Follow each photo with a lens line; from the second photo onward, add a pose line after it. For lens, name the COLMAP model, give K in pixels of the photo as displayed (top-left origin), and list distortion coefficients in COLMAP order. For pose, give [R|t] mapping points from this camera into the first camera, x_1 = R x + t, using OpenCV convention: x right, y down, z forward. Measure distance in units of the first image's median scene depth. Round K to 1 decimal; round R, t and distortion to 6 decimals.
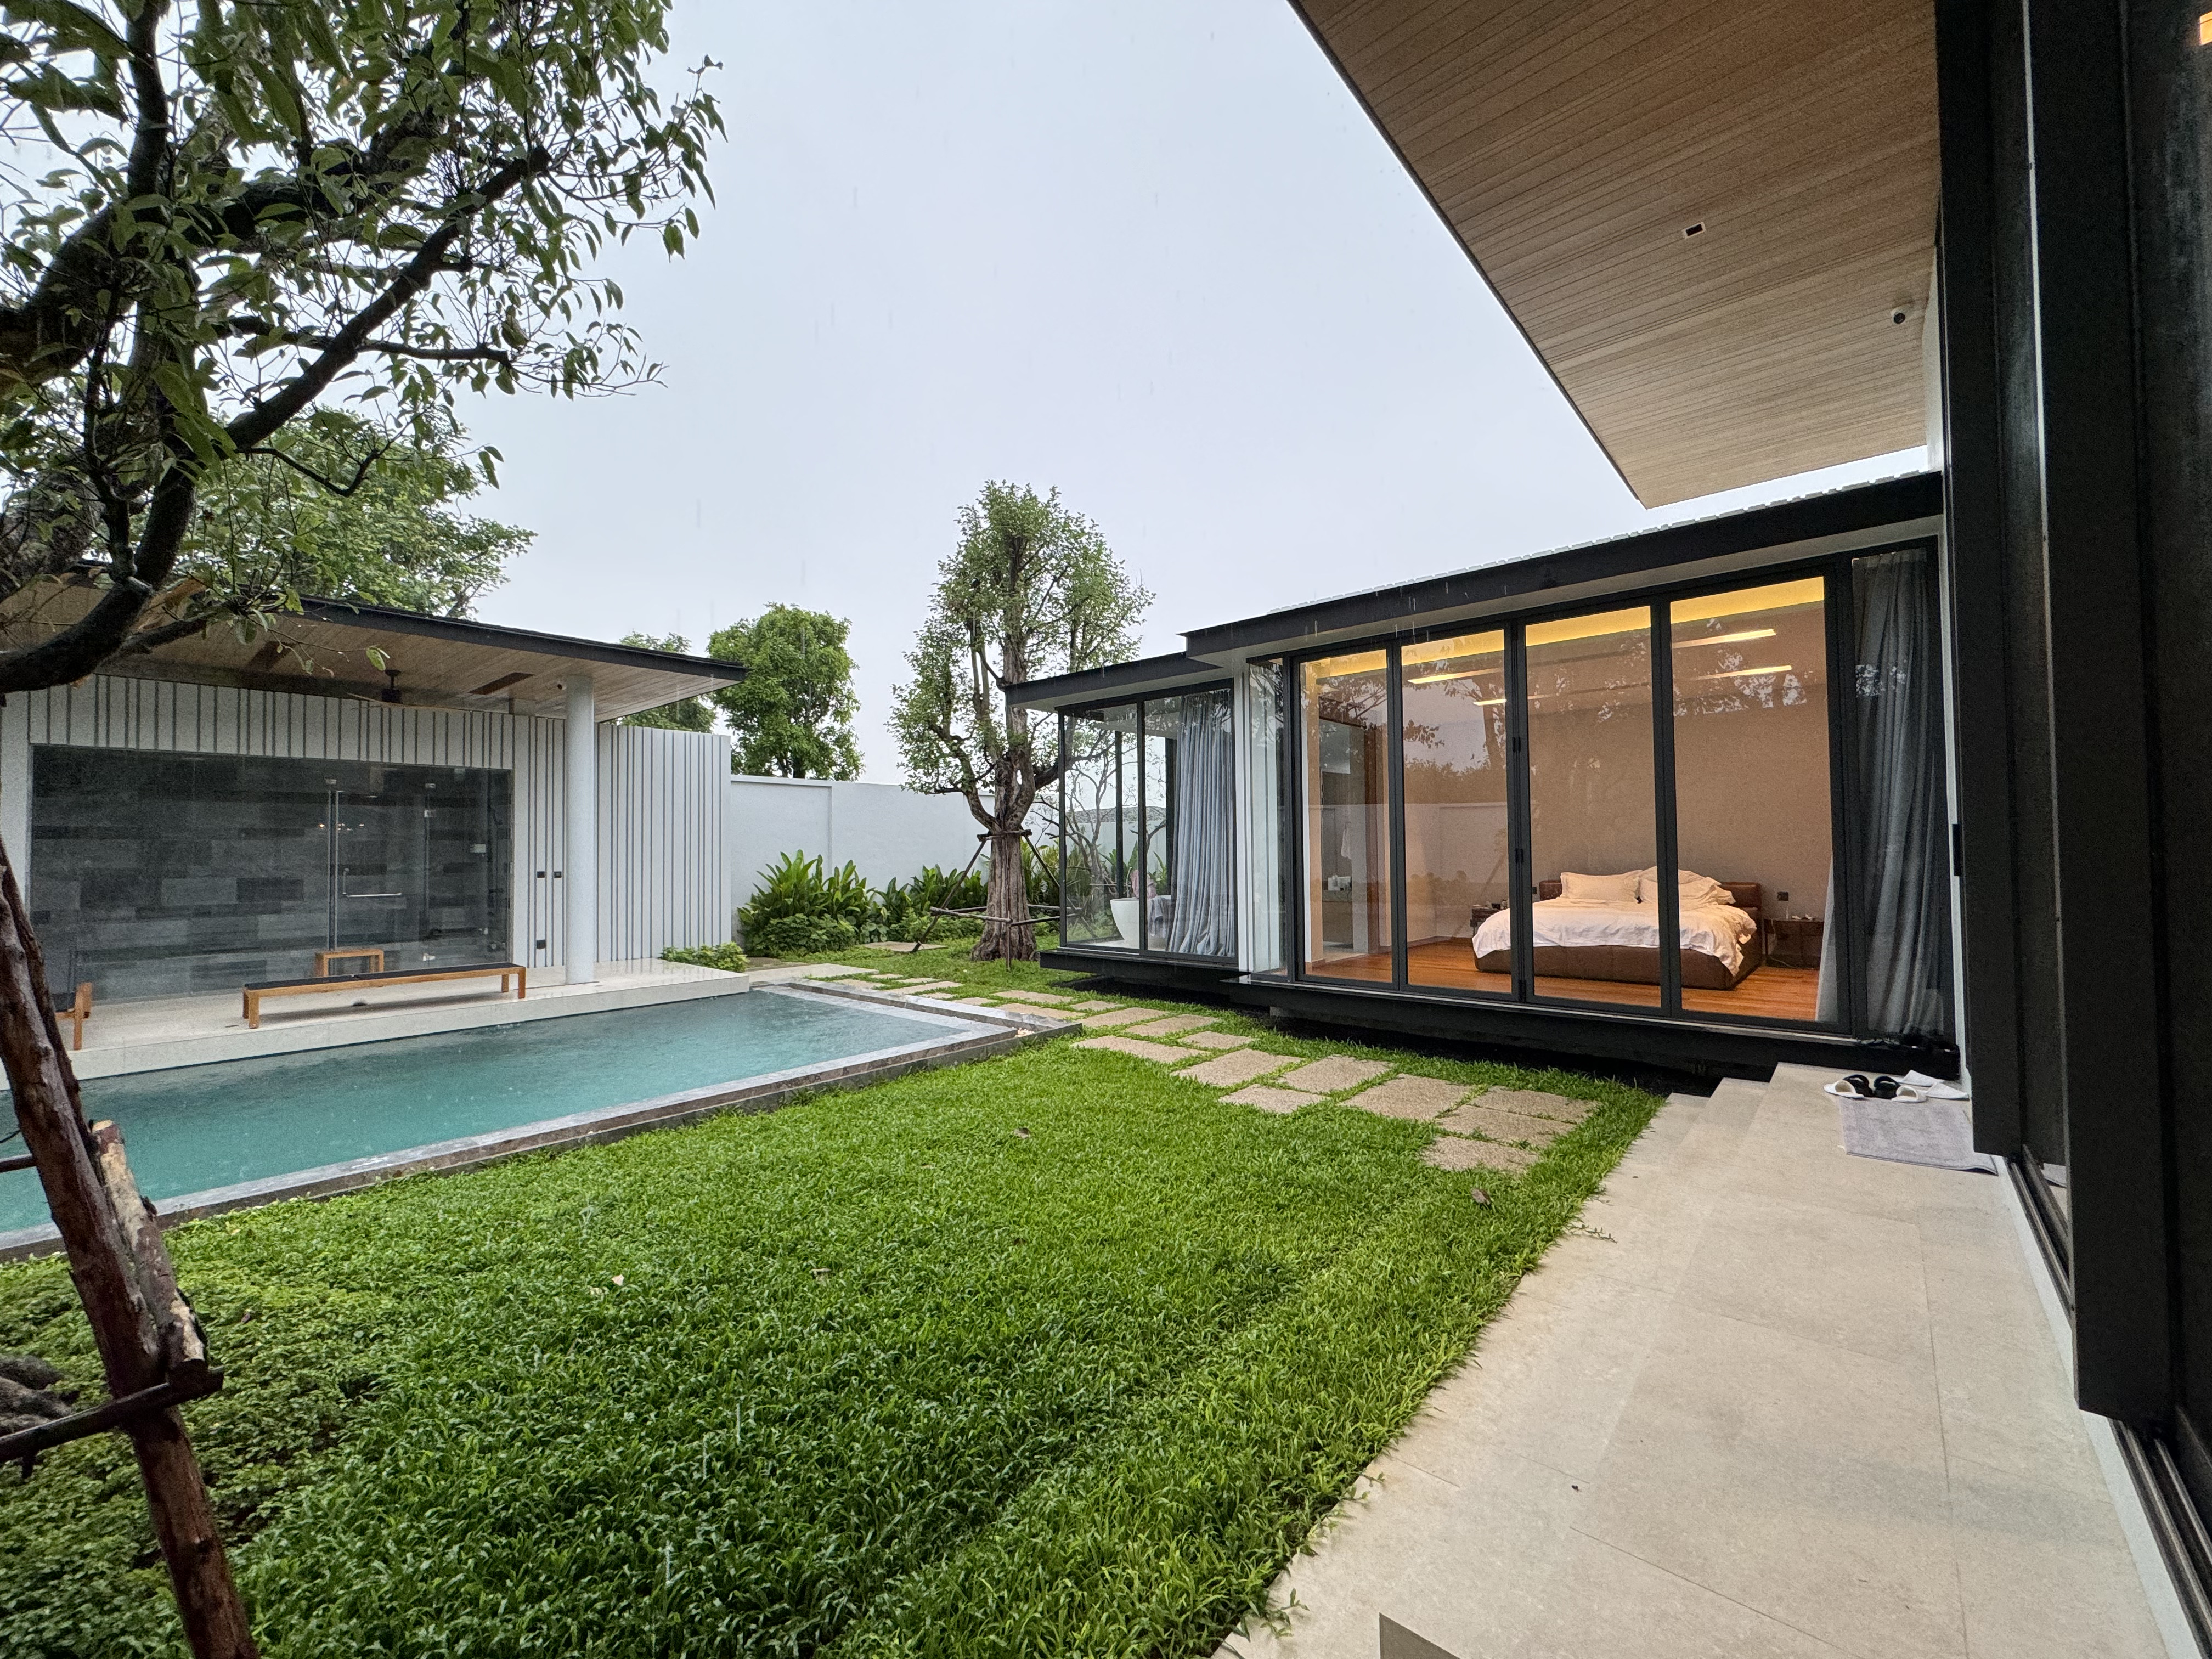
lens RADIAL K [[880.1, 0, 1106.0], [0, 880.1, 829.5], [0, 0, 1]] dist [-0.001737, 0.000462]
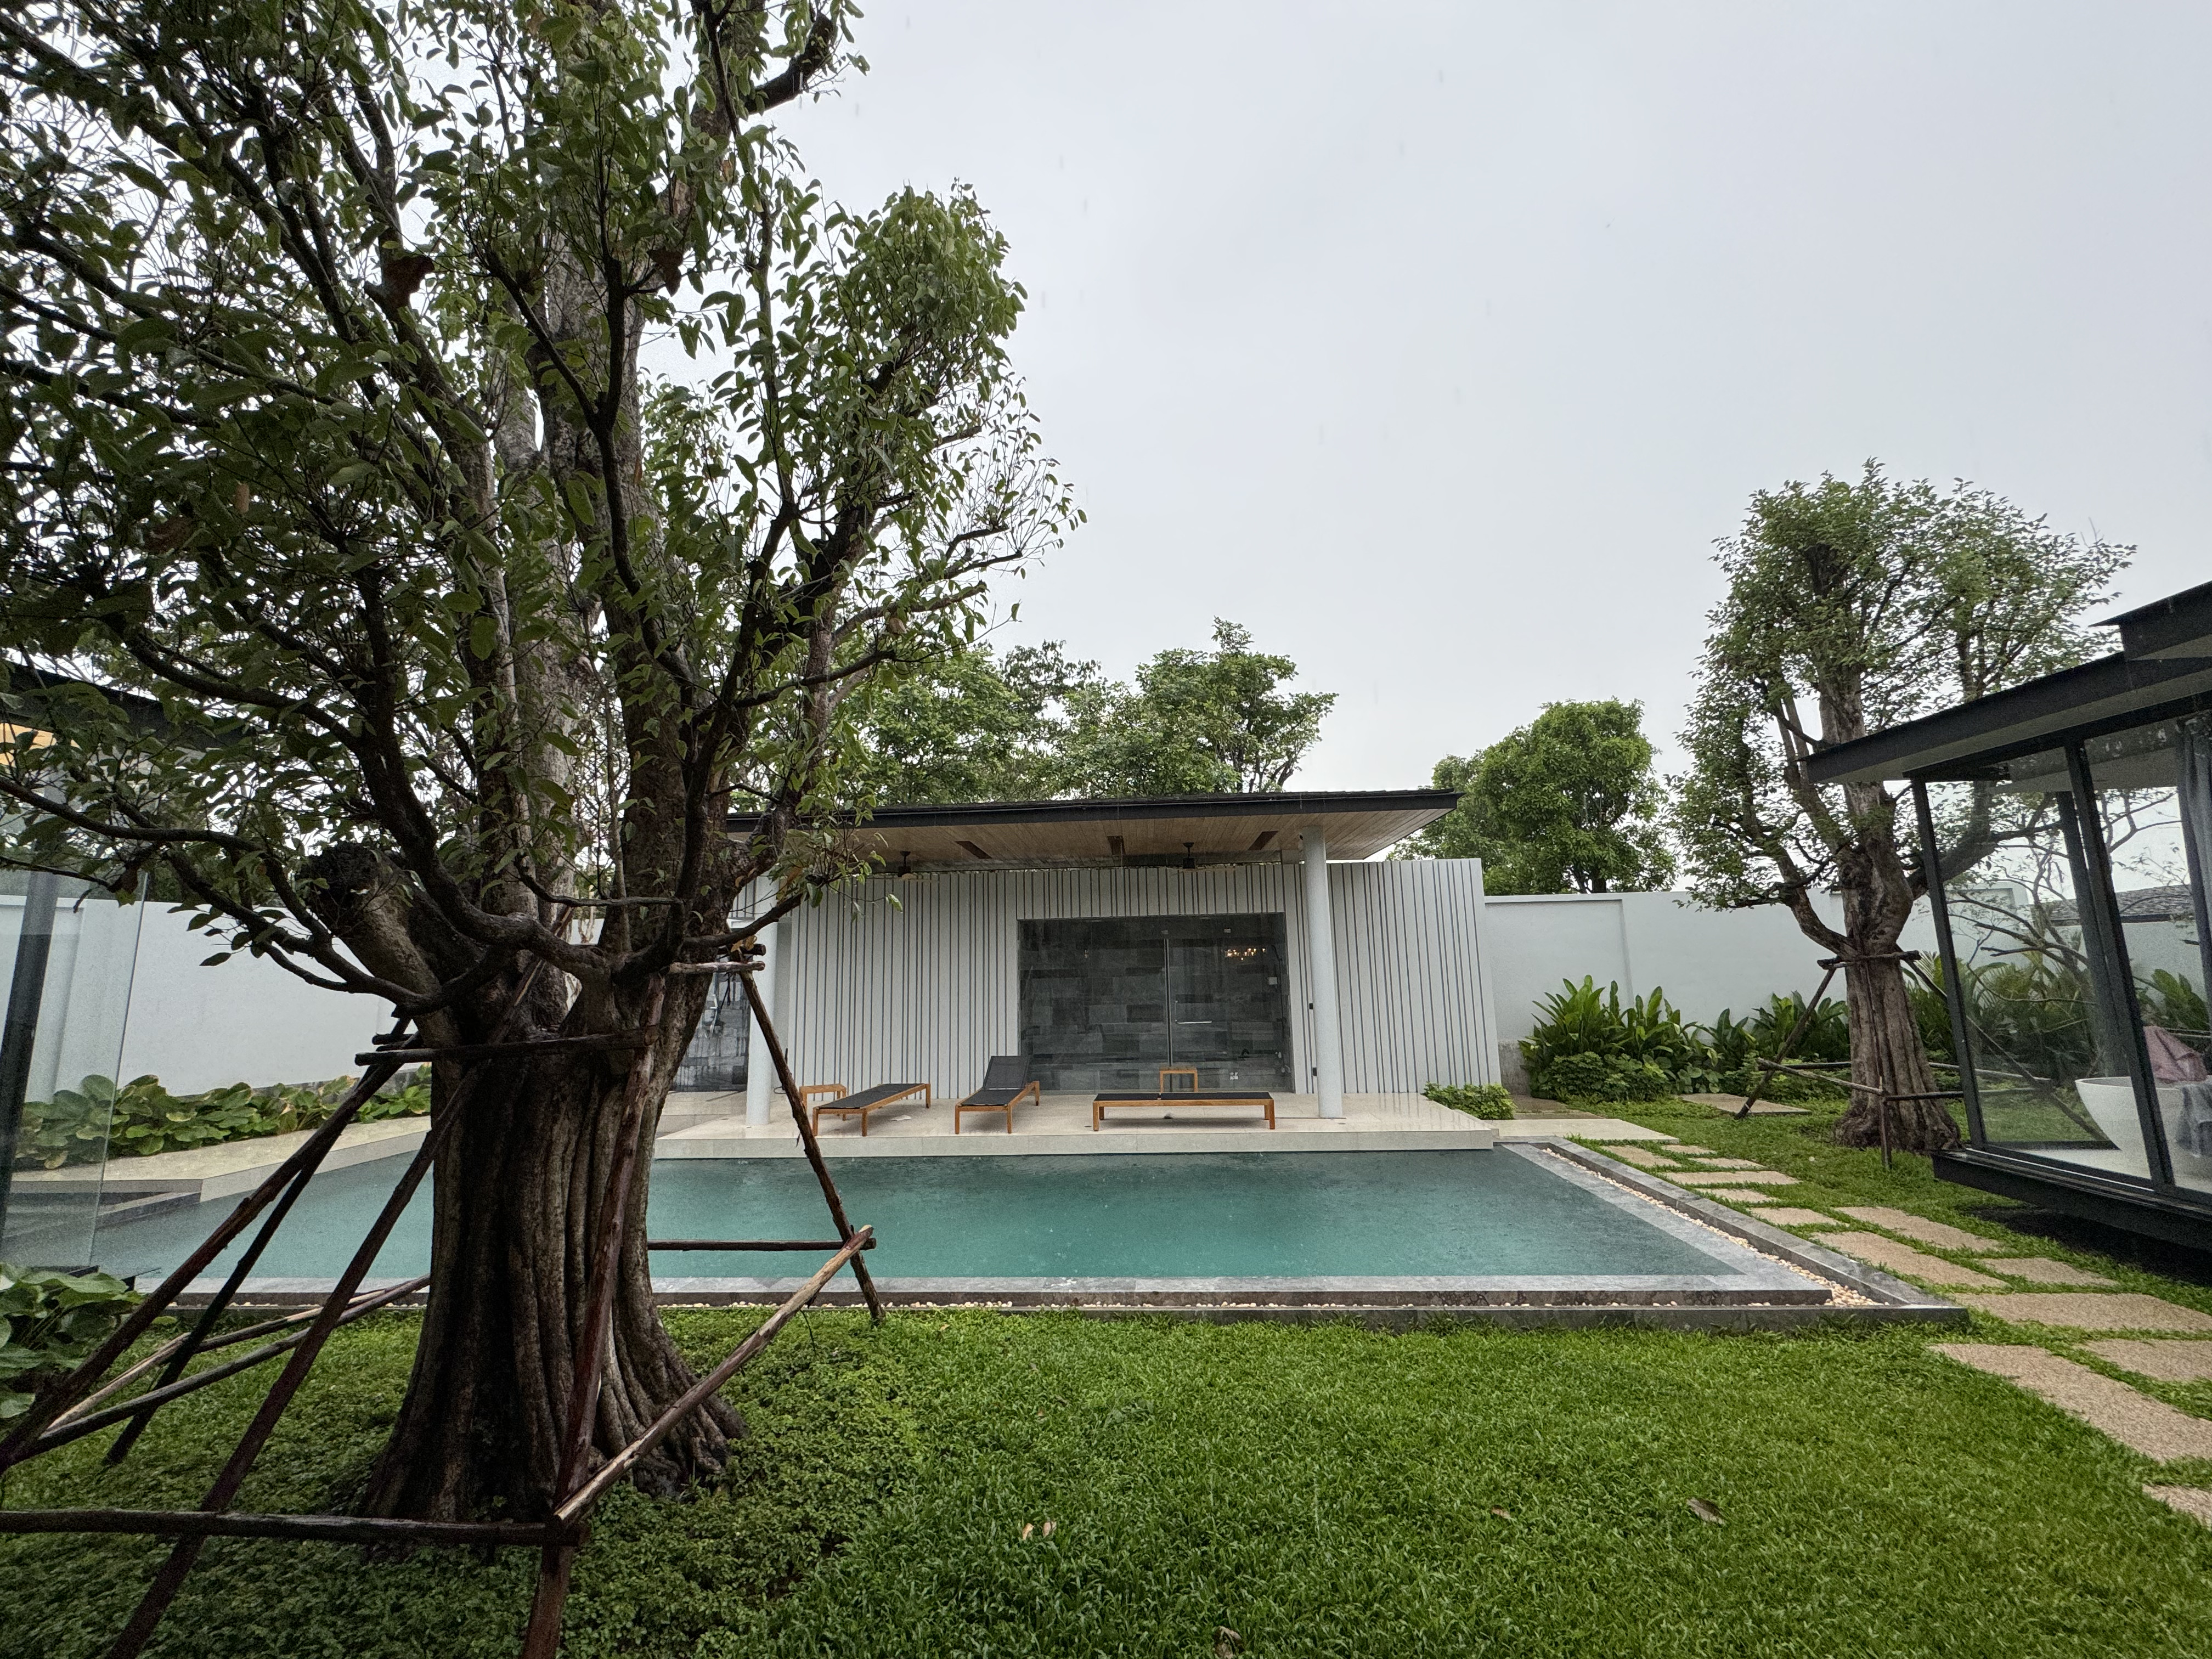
lens RADIAL K [[880.1, 0, 1106.0], [0, 880.1, 829.5], [0, 0, 1]] dist [-0.001737, 0.000462]
pose [[0.605847, -0.128857, -0.785077, 0.082348], [0.037523, 0.990326, -0.133588, -0.027049], [0.794696, 0.051475, 0.604821, 0.108672]]
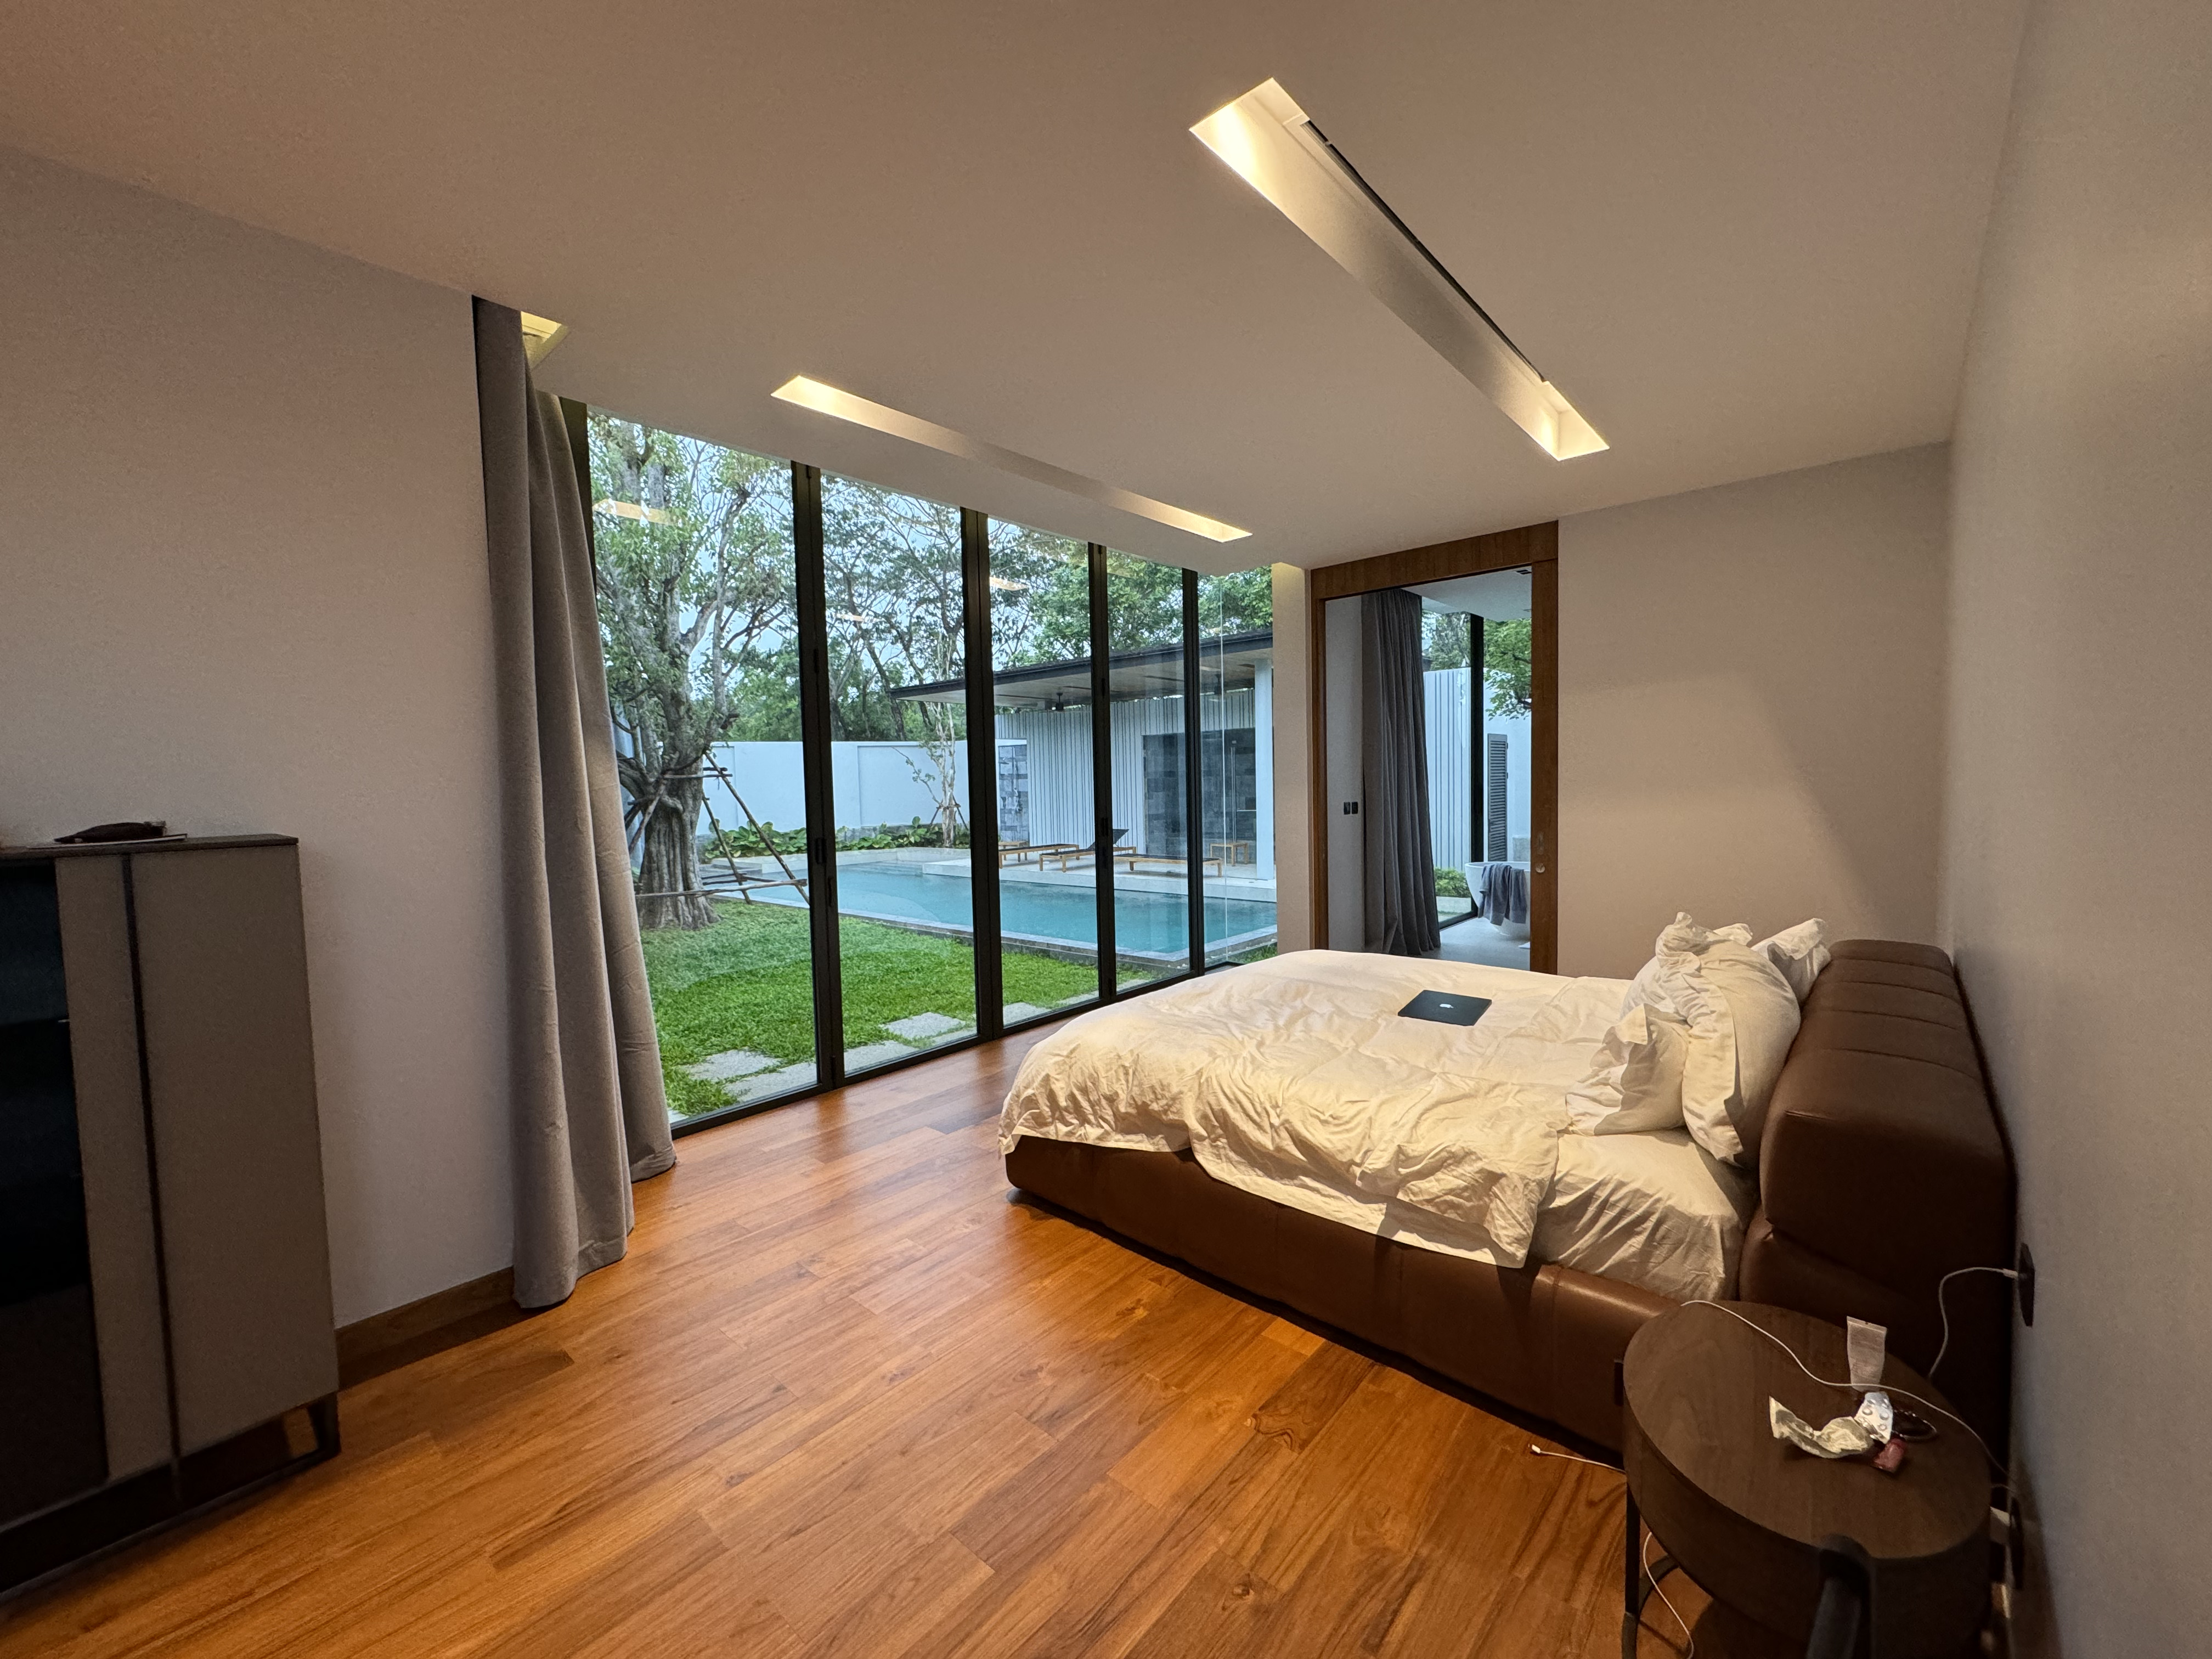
lens RADIAL K [[880.1, 0, 1106.0], [0, 880.1, 829.5], [0, 0, 1]] dist [-0.001737, 0.000462]
pose [[-0.008206, 0.066310, -0.997765, 0.638347], [0.051186, 0.996519, 0.065806, -0.009314], [0.998655, -0.050532, -0.011572, 0.600991]]
